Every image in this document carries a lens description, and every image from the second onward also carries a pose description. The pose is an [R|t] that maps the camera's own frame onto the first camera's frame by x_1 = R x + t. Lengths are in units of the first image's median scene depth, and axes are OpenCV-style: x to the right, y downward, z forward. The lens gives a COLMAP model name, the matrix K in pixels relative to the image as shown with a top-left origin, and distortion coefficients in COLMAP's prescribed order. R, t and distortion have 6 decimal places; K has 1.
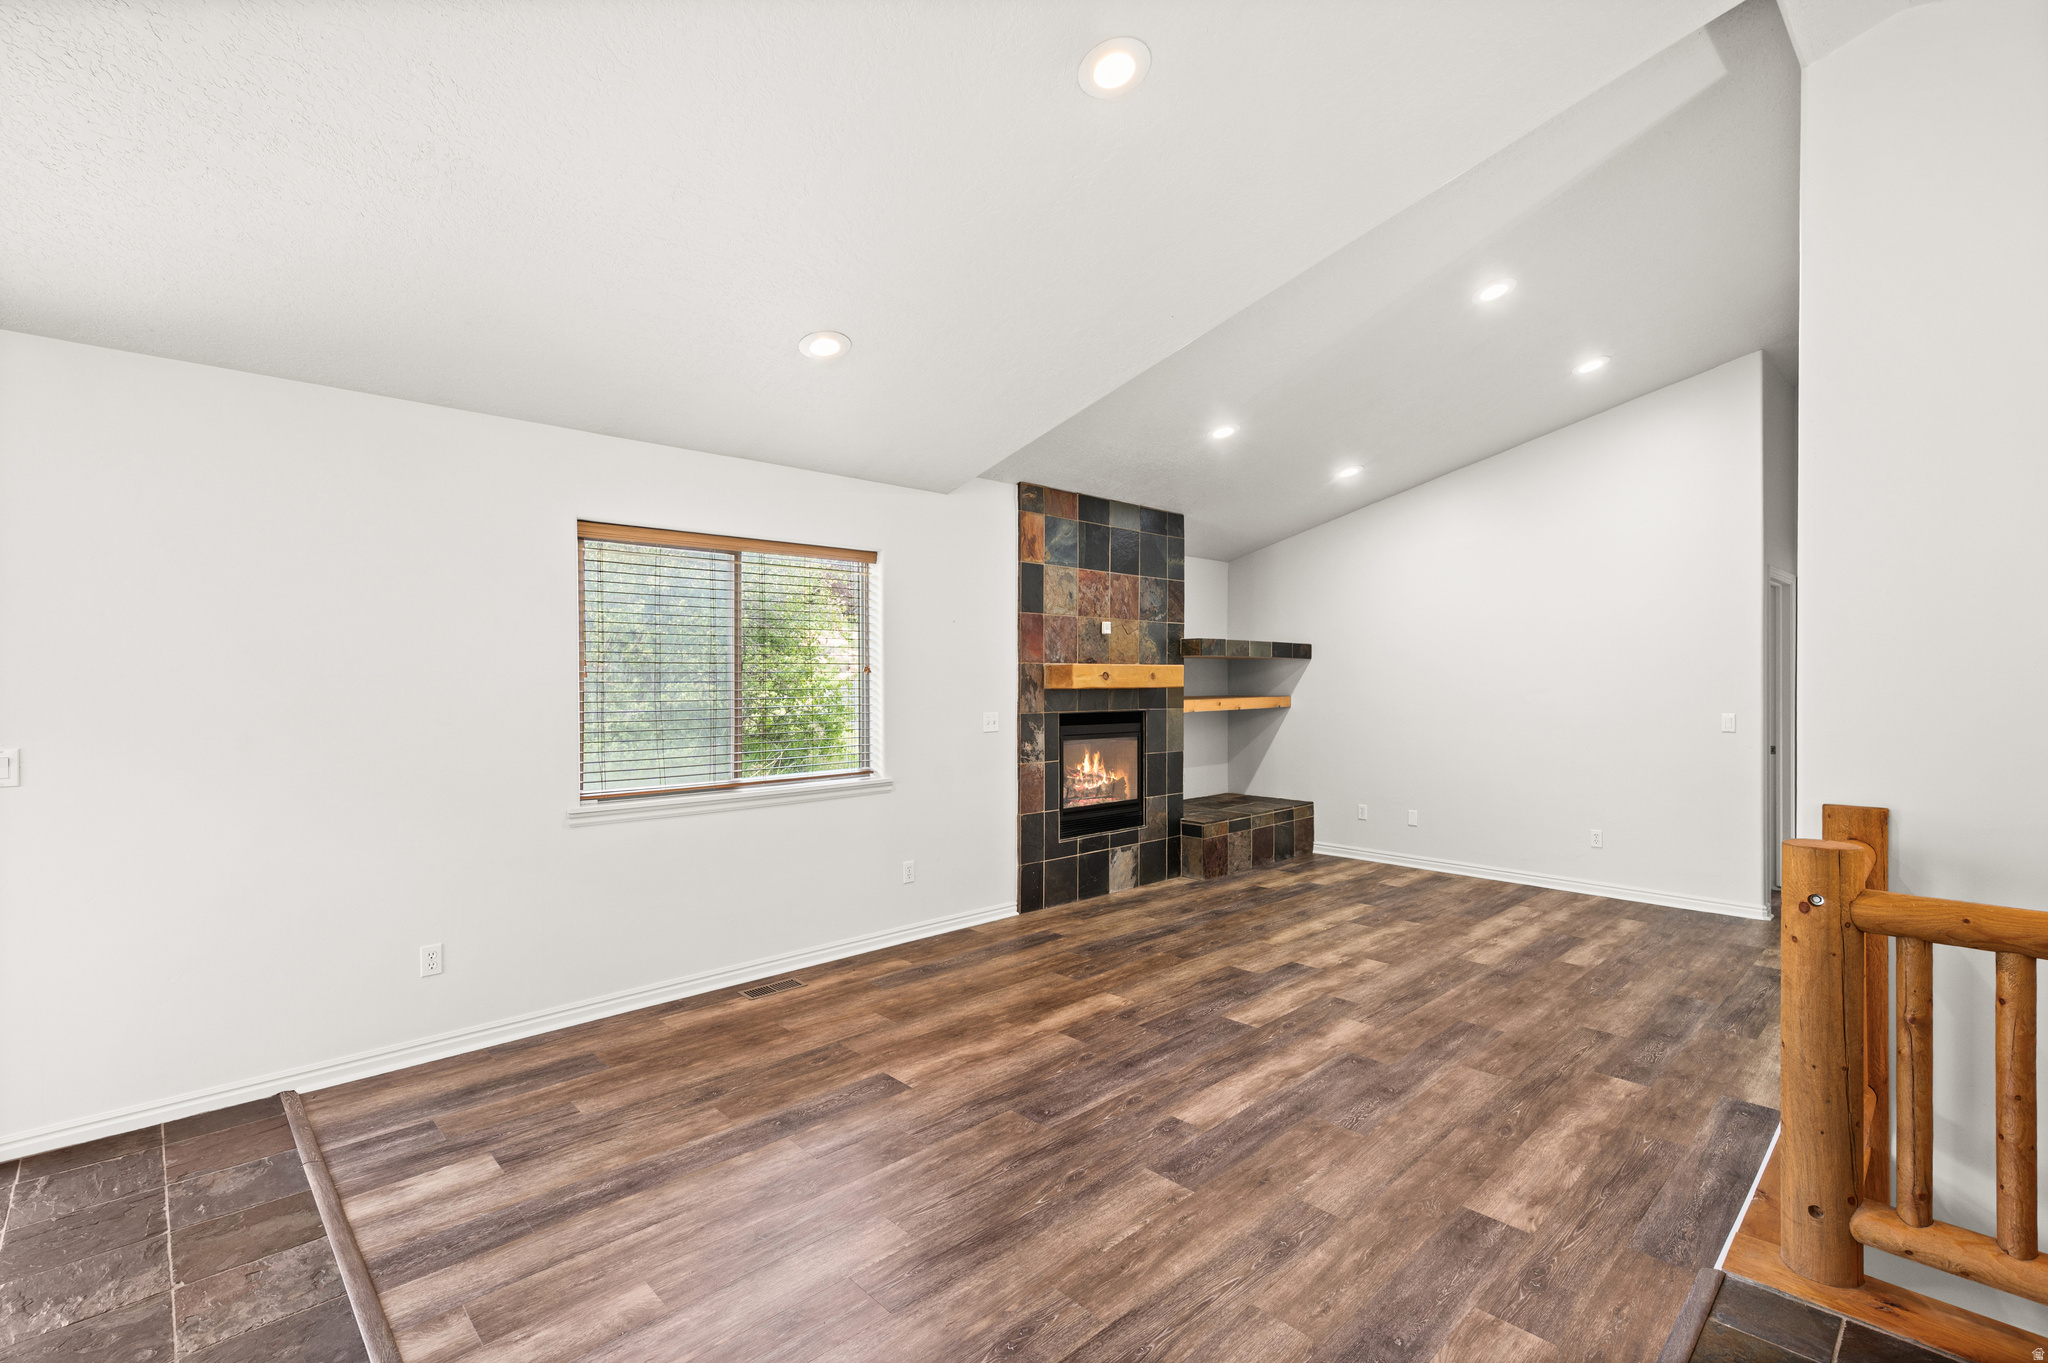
lens RADIAL K [[923.7, 0, 1035.2], [0, 923.7, 673.9], [0, 0, 1]] dist [0.001816, 0.000139]
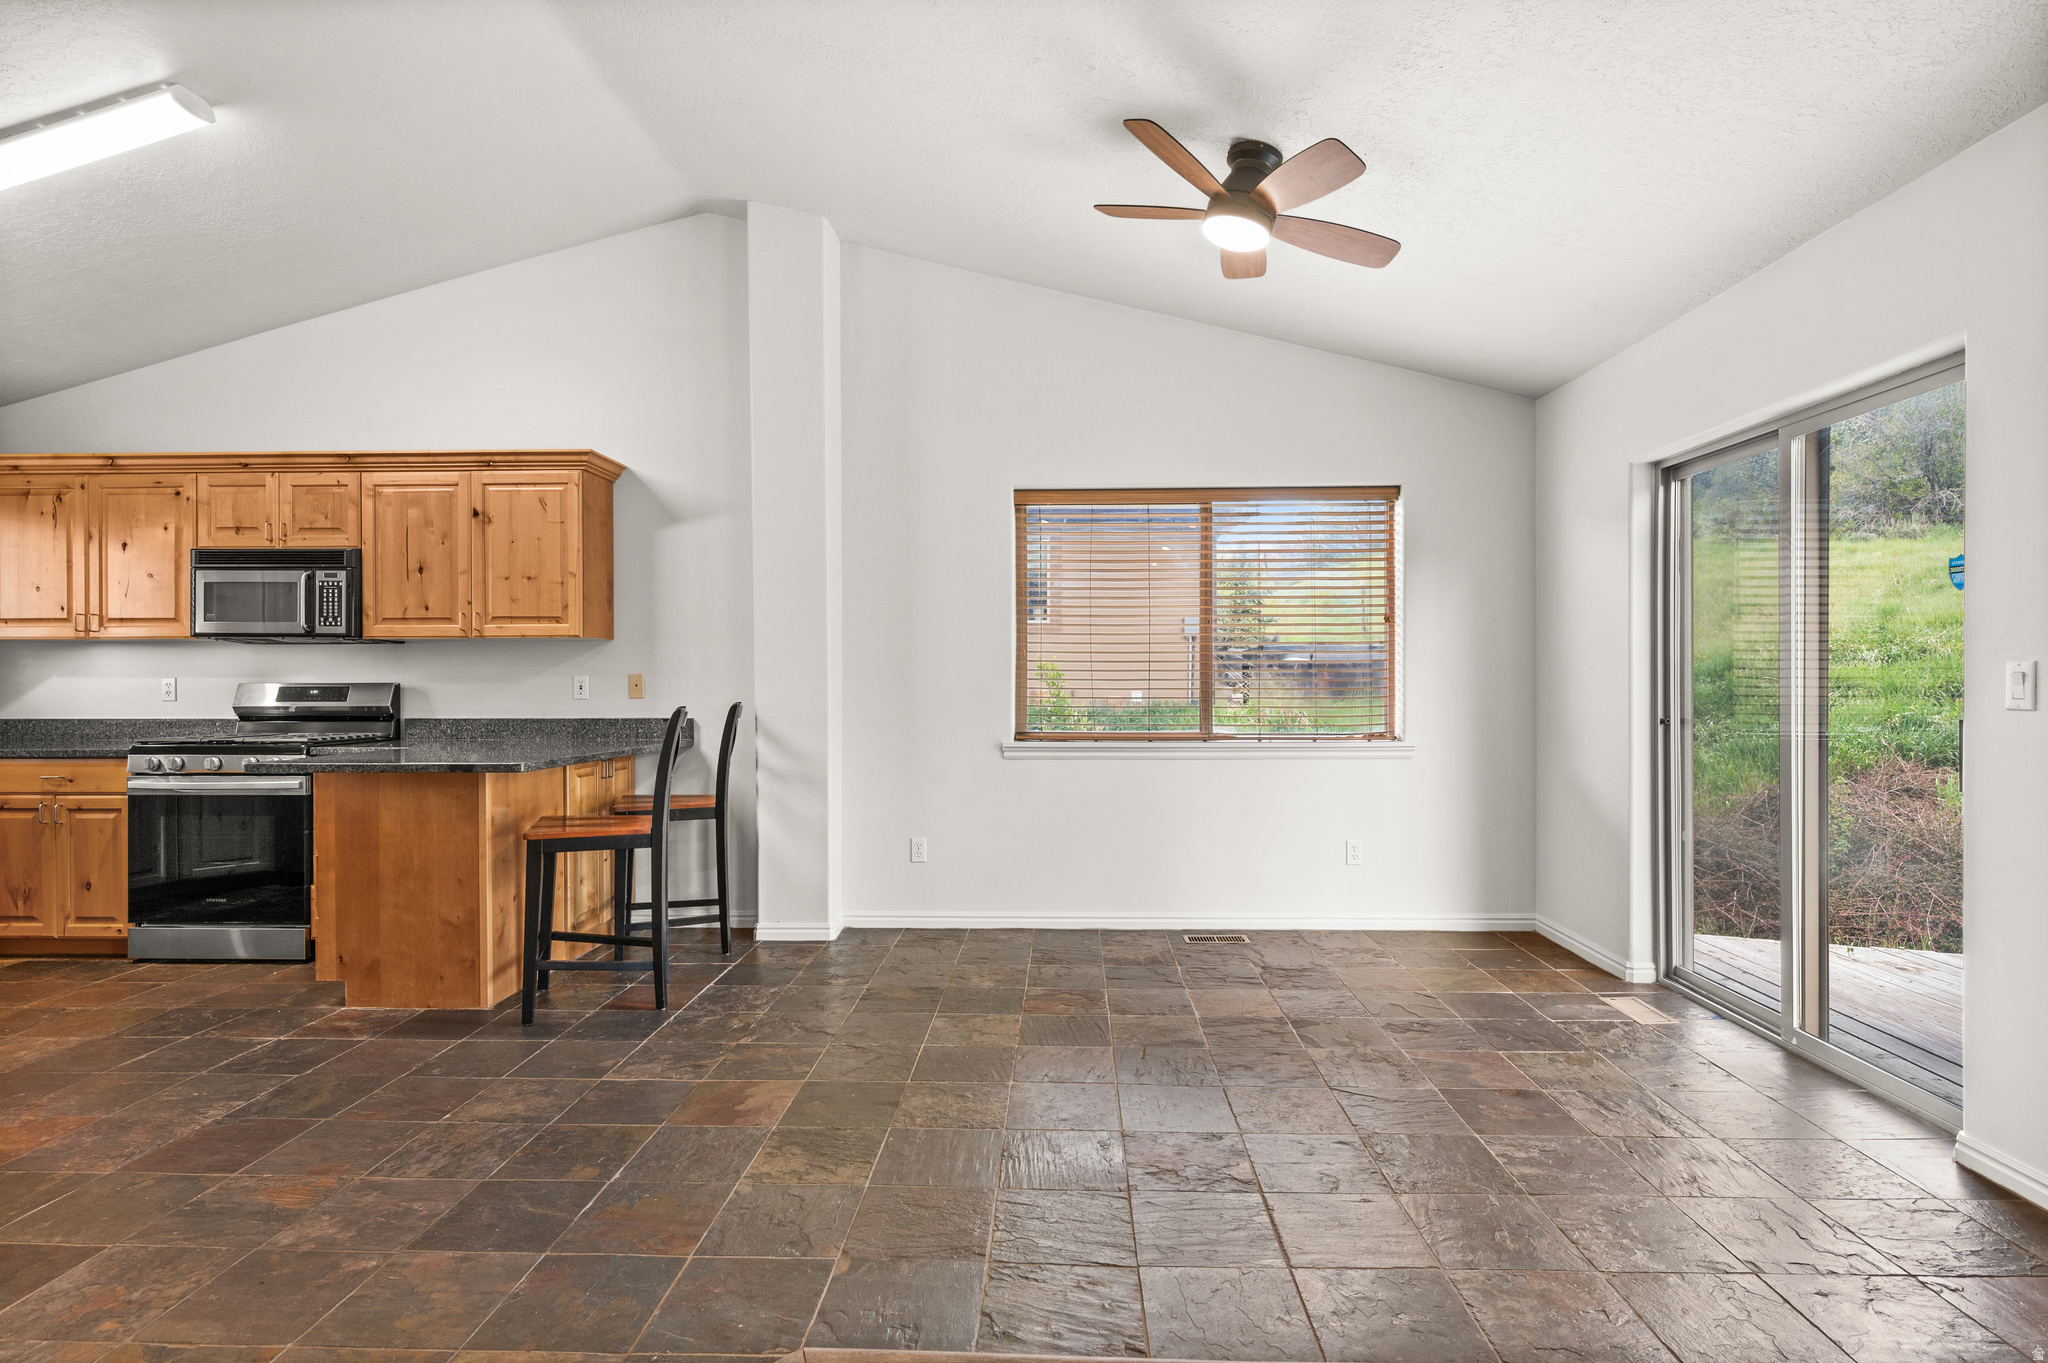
lens RADIAL K [[1027.3, 0, 1034.0], [0, 1027.3, 687.3], [0, 0, 1]] dist [-0.002313, 0.000188]
pose [[-0.722623, 0.007480, -0.691202, 0.035915], [0.003328, 0.999968, 0.007342, 0.046133], [0.691235, 0.003005, -0.722624, 0.519385]]
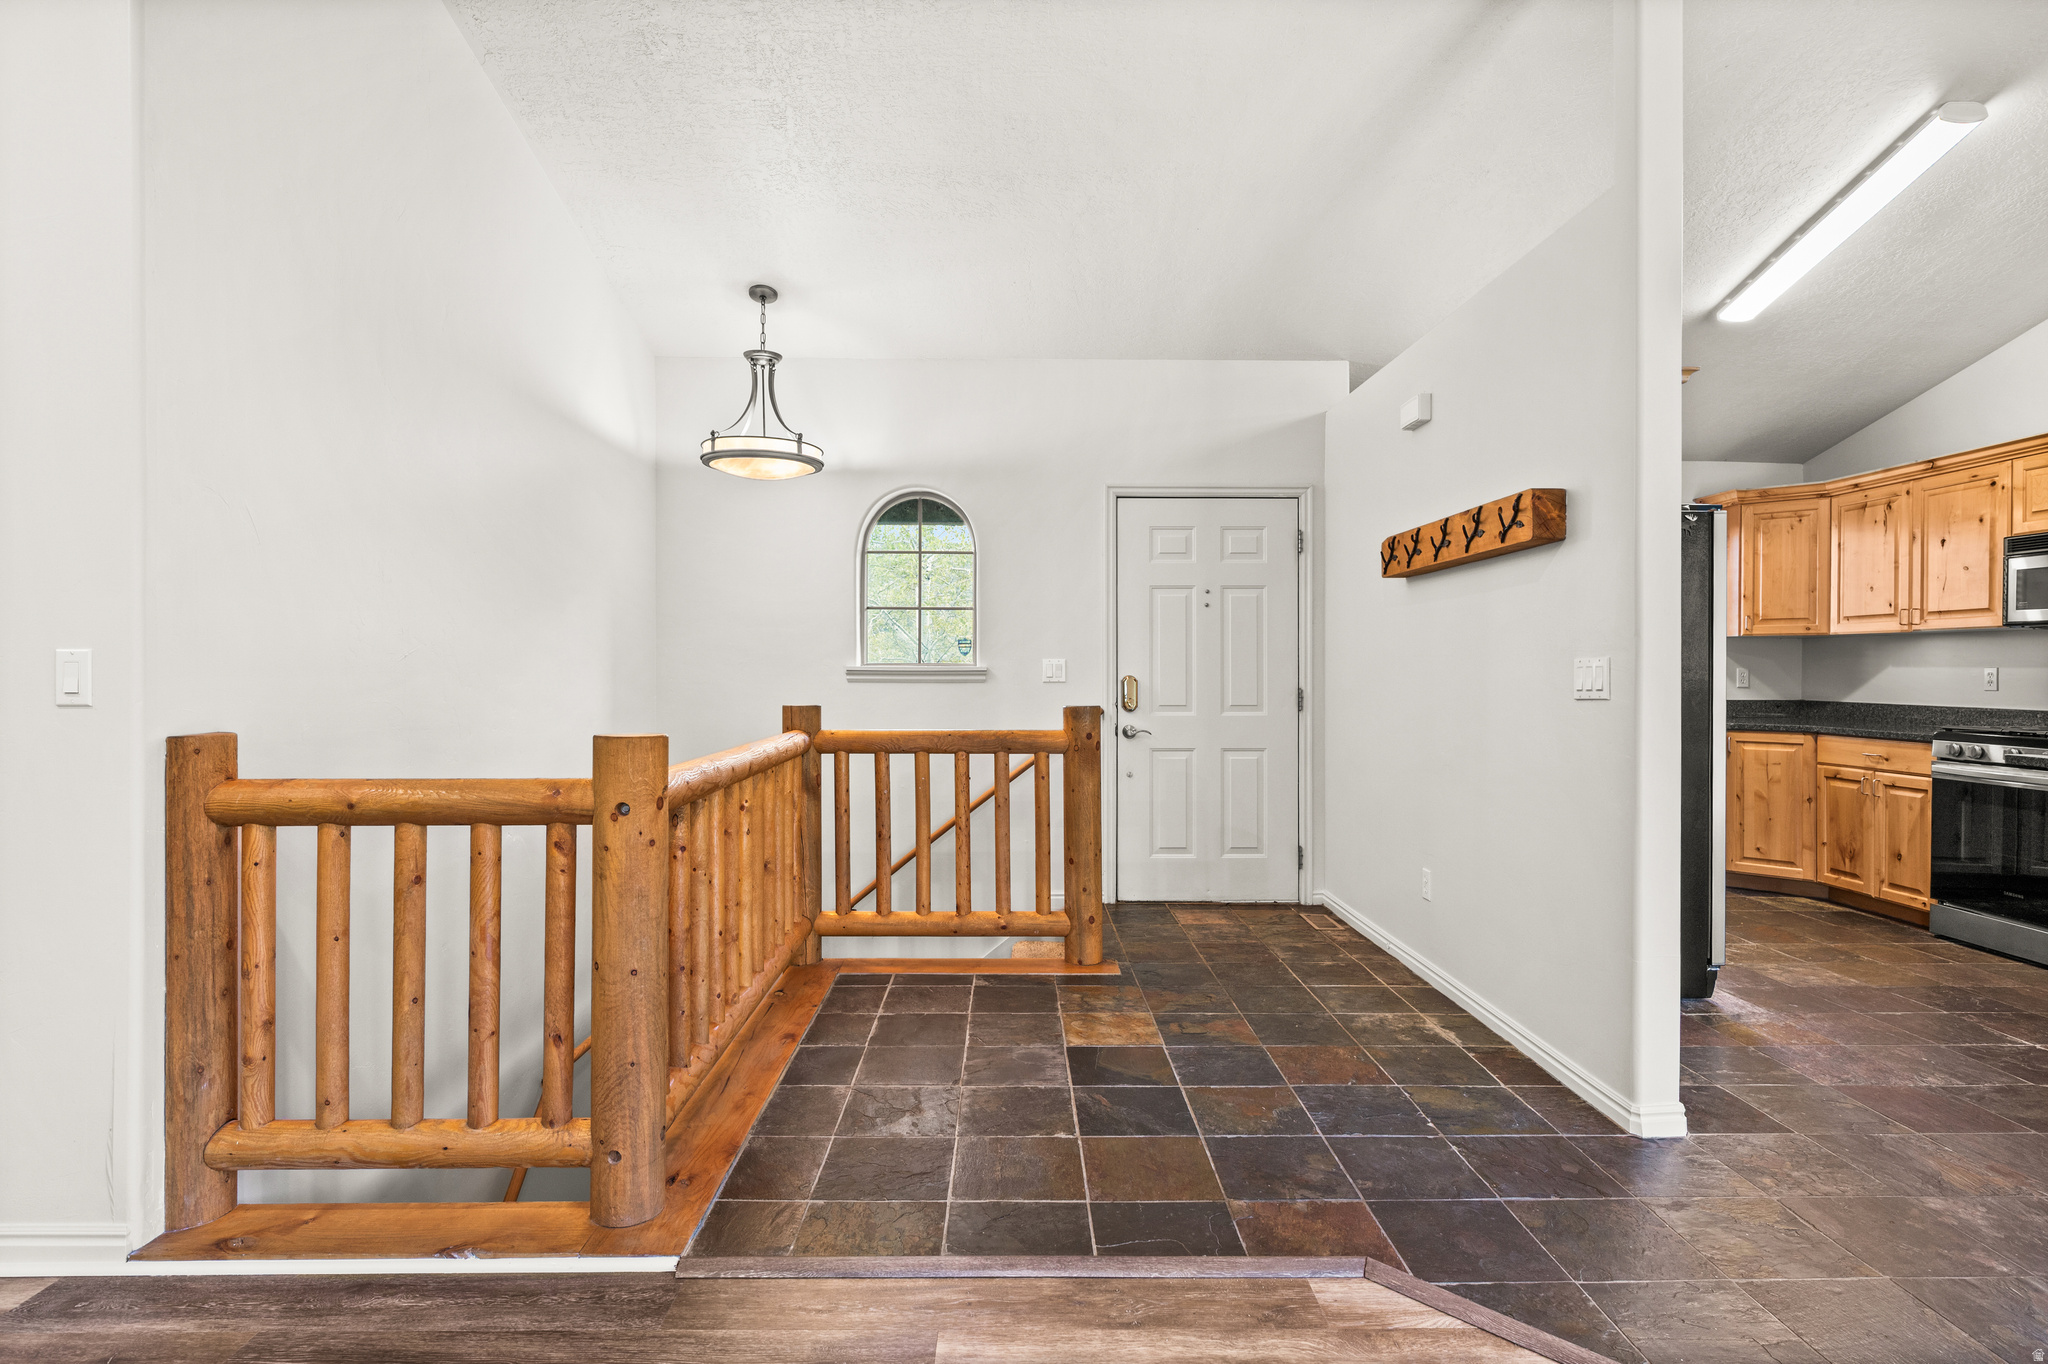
lens RADIAL K [[1037.3, 0, 1031.7], [0, 1037.3, 668.3], [0, 0, 1]] dist [-0.000720, 0.000209]
pose [[-0.729040, -0.003800, 0.684461, -0.047276], [-0.005276, 0.999986, -0.000067, 0.047202], [-0.684451, -0.003660, -0.729049, 0.588281]]
